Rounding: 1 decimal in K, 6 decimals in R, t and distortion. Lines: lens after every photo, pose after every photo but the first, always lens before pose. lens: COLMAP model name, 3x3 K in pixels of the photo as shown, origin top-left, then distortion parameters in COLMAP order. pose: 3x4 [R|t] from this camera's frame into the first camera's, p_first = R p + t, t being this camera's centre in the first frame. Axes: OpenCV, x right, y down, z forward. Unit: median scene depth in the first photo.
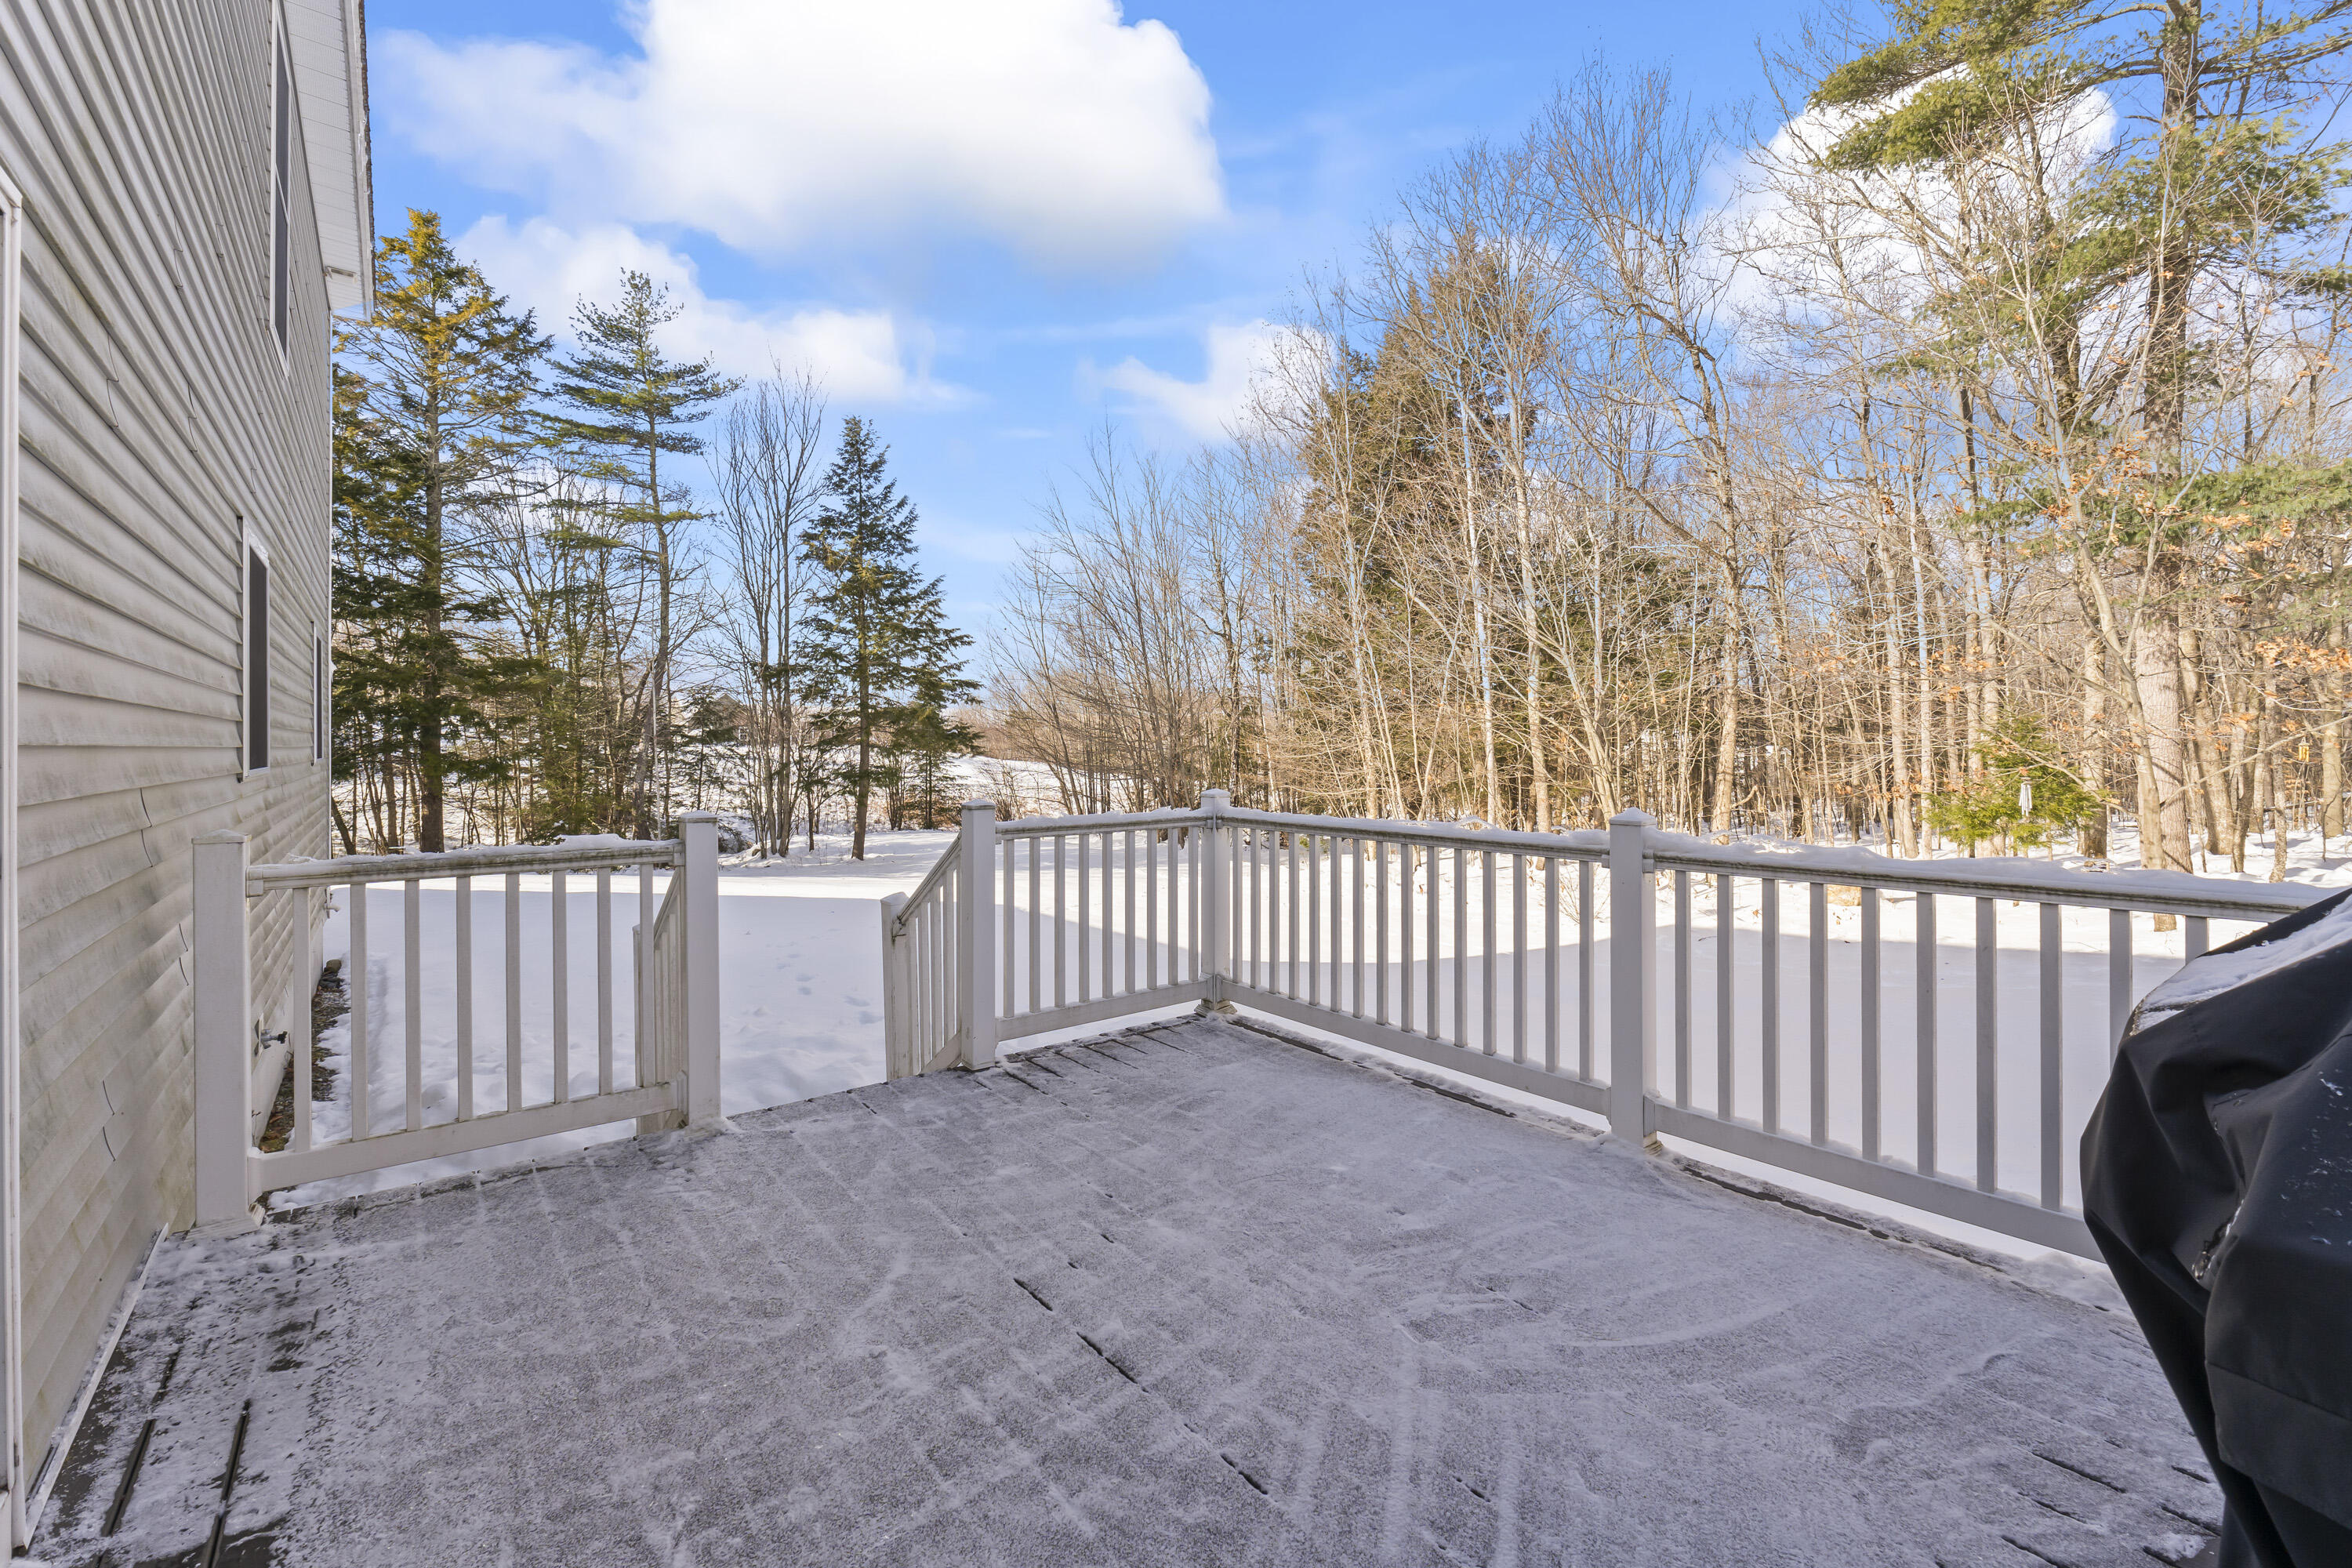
lens RADIAL K [[1007.9, 0, 1174.4], [0, 1007.9, 774.8], [0, 0, 1]] dist [-0.001908, -0.000063]
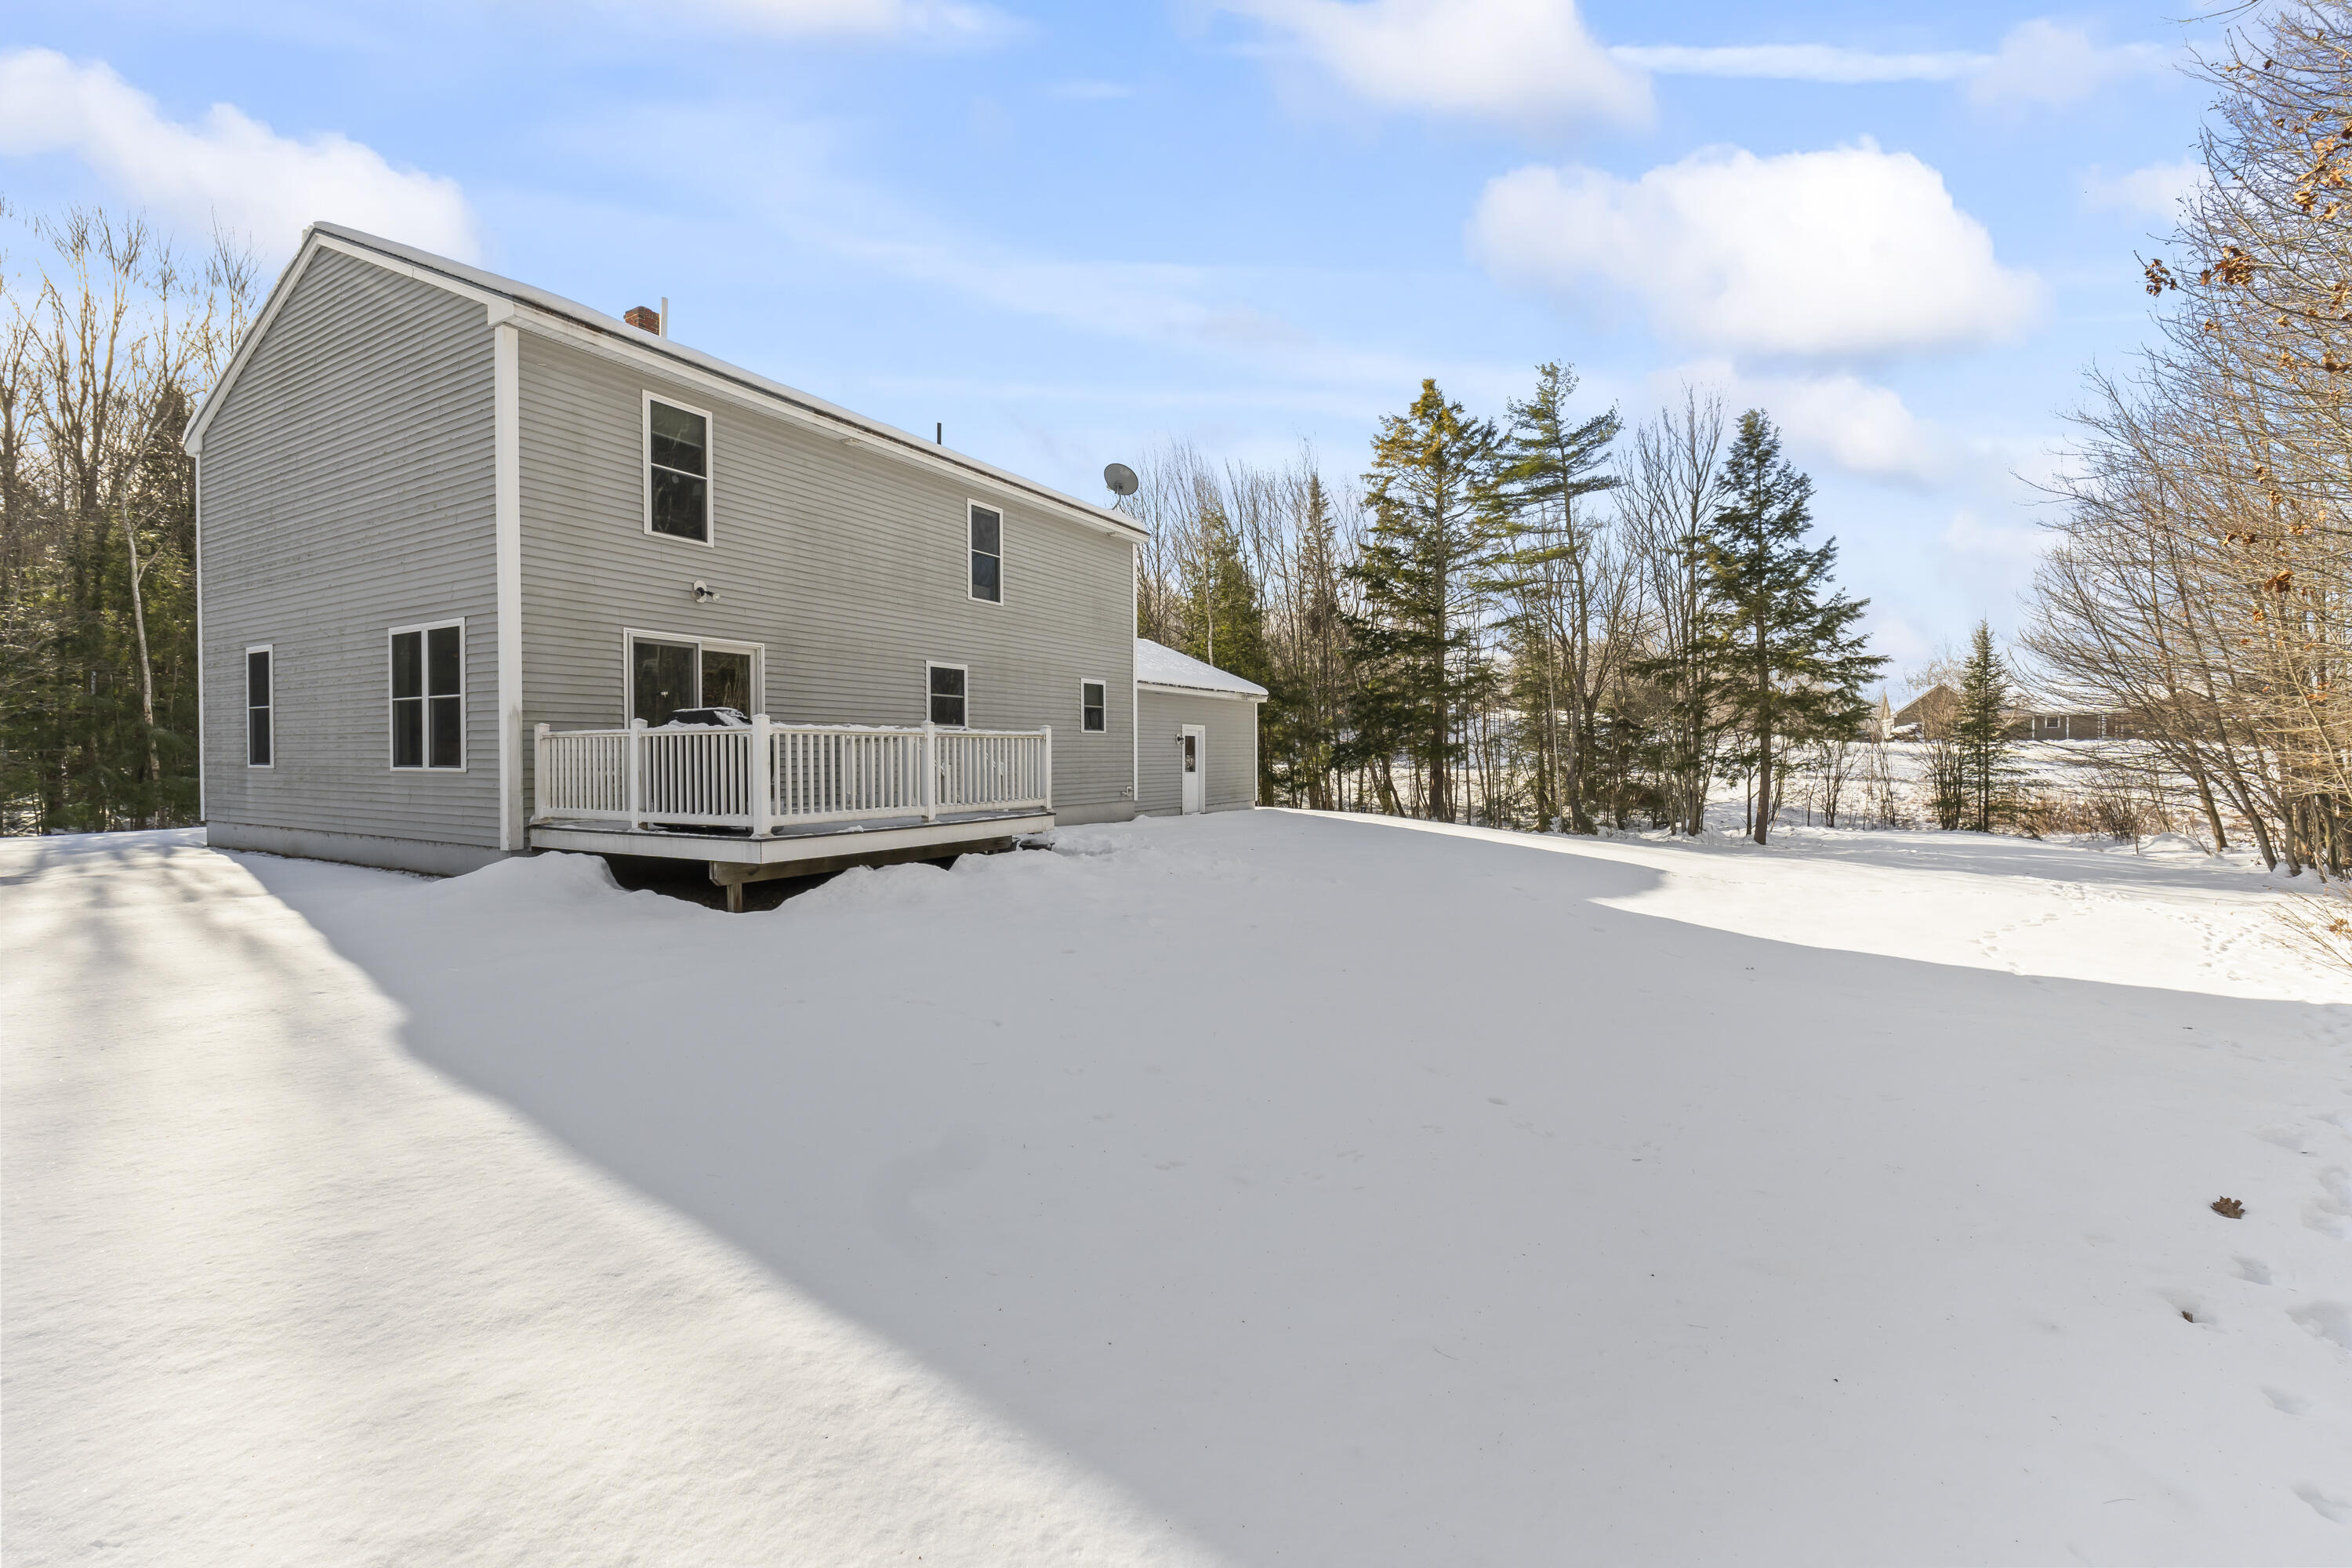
lens RADIAL K [[1007.9, 0, 1171.2], [0, 1007.9, 778.5], [0, 0, 1]] dist [-0.001908, -0.000063]
pose [[0.377456, 0.018103, -0.925850, 0.451158], [0.001435, 0.999796, 0.020134, -0.002940], [0.926026, -0.008928, 0.377354, 0.076862]]
